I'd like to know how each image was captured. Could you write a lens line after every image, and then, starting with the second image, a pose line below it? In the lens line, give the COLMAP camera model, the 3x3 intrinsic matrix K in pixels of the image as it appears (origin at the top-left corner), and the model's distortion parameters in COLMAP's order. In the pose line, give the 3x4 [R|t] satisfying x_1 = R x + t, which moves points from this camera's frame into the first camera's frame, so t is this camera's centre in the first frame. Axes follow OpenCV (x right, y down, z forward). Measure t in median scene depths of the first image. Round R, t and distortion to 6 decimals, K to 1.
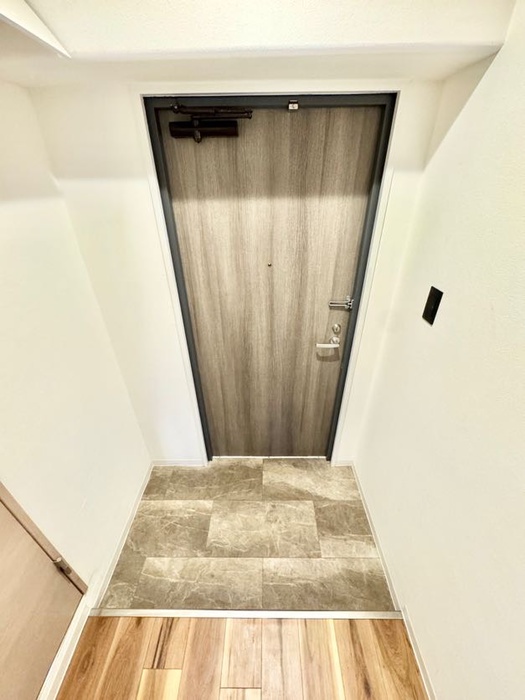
lens RADIAL K [[277.8, 0, 263.8], [0, 277.8, 350.8], [0, 0, 1]] dist [-0.000410, -0.000331]
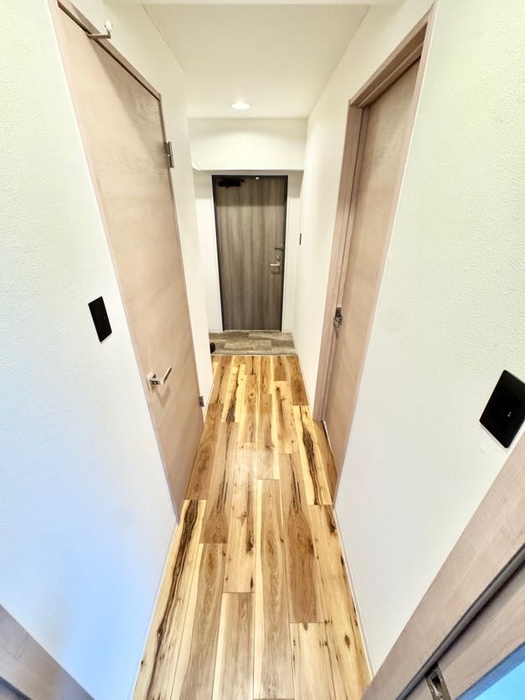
lens RADIAL K [[277.8, 0, 263.8], [0, 277.8, 350.8], [0, 0, 1]] dist [-0.000410, -0.000331]
pose [[0.999885, 0.010619, 0.010849, 0.117916], [-0.010042, 0.998598, -0.051971, 0.912339], [-0.011385, 0.051856, 0.998590, -1.497443]]
